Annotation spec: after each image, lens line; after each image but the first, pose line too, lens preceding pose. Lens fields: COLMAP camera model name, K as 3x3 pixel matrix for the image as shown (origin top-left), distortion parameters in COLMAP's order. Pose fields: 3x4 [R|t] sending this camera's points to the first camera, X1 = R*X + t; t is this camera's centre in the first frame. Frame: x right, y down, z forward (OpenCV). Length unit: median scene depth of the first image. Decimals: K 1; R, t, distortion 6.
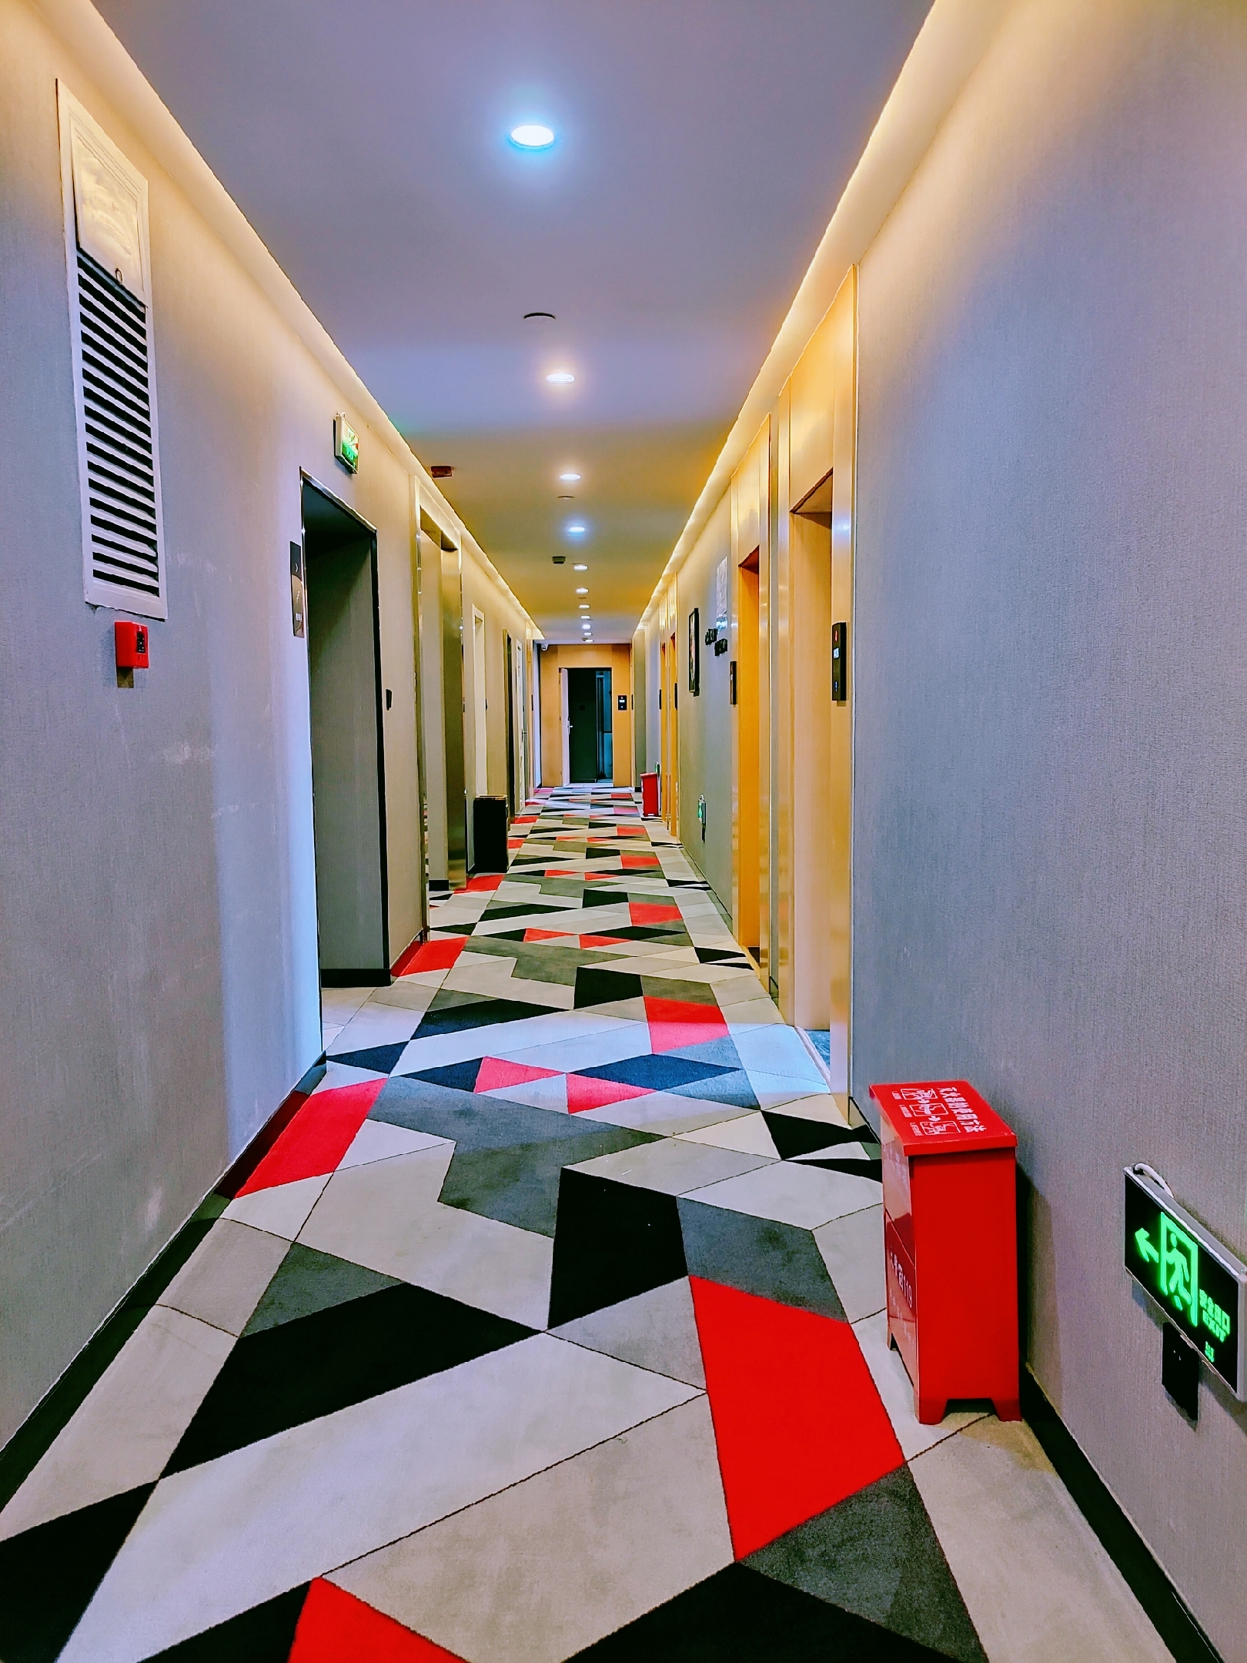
lens RADIAL K [[1281.0, 0, 623.5], [0, 1281.0, 831.5], [0, 0, 1]] dist [0.054174, -0.036519]
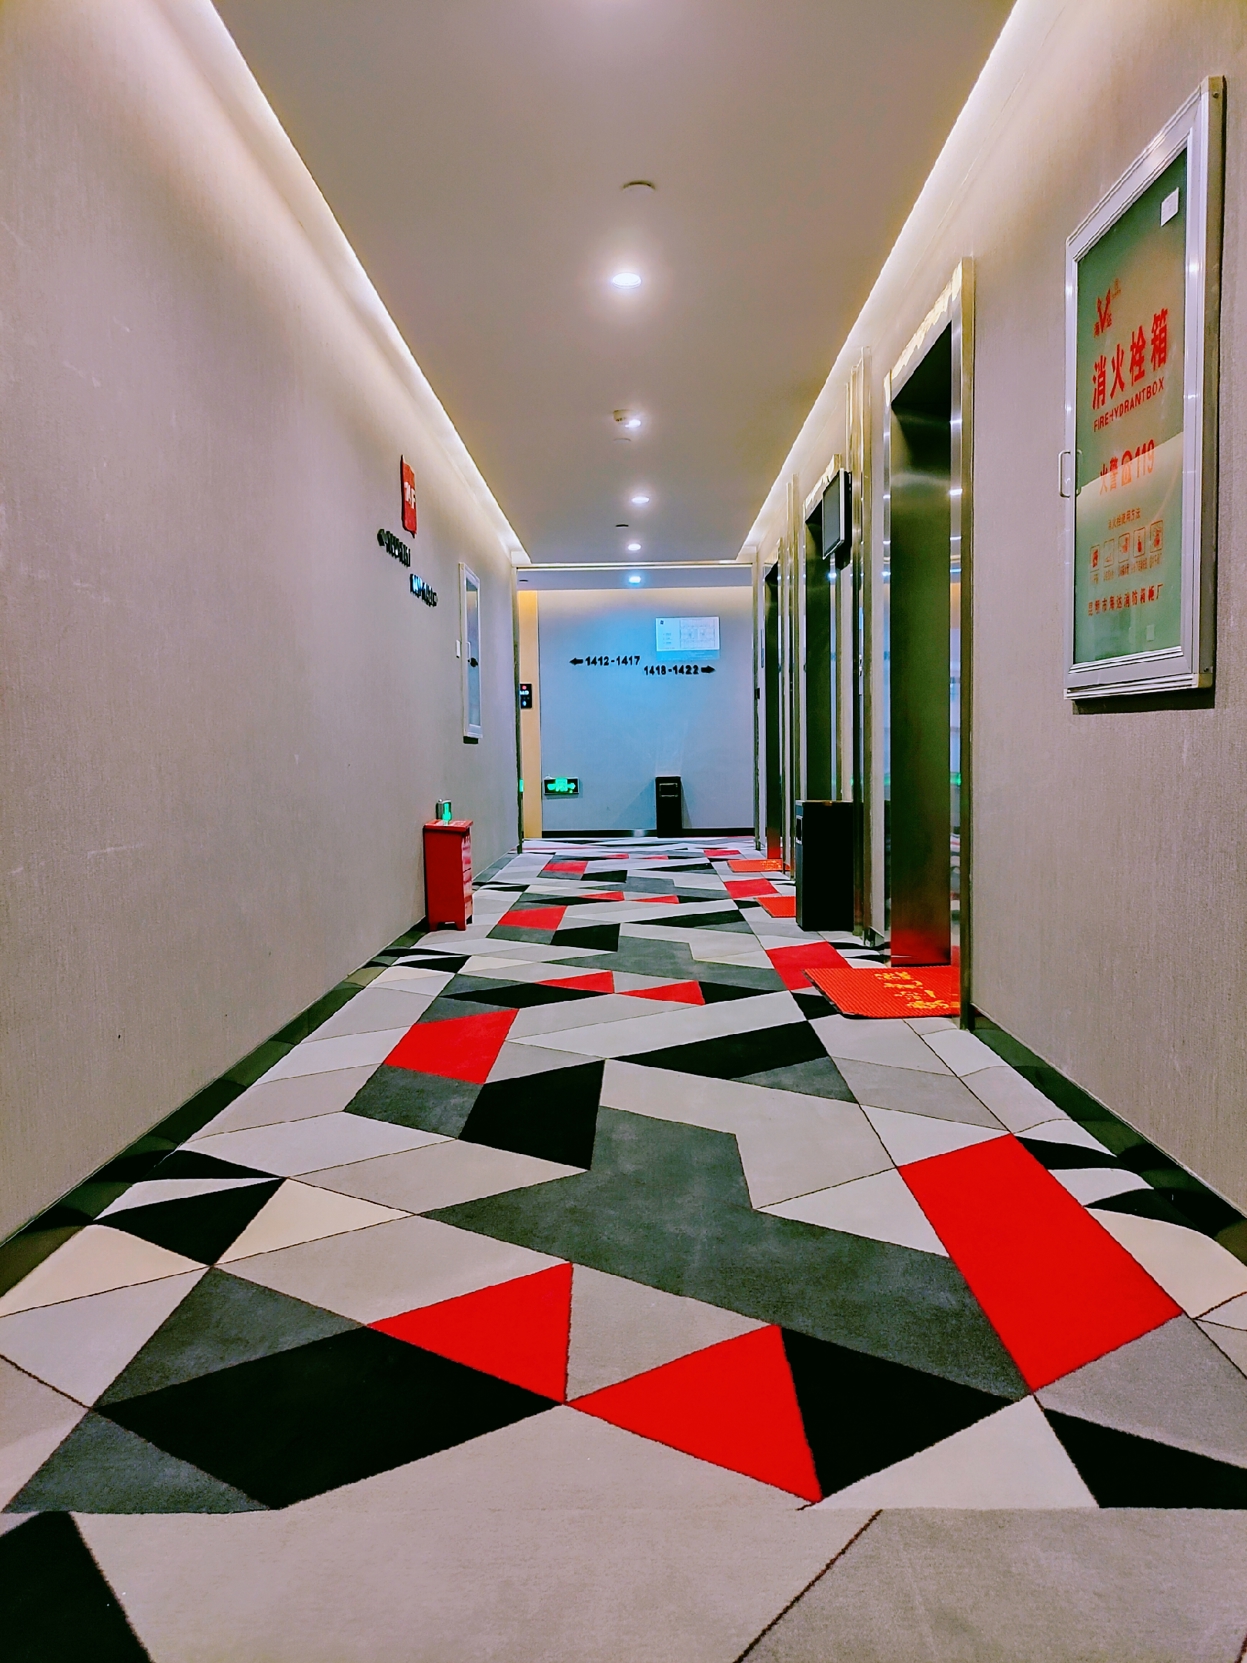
lens RADIAL K [[1281.0, 0, 623.5], [0, 1281.0, 831.5], [0, 0, 1]] dist [0.054174, -0.036519]
pose [[-0.998791, 0.026753, 0.041242, -0.100309], [0.032698, 0.987996, 0.150976, -0.041777], [-0.036708, 0.152142, -0.987677, 1.647912]]
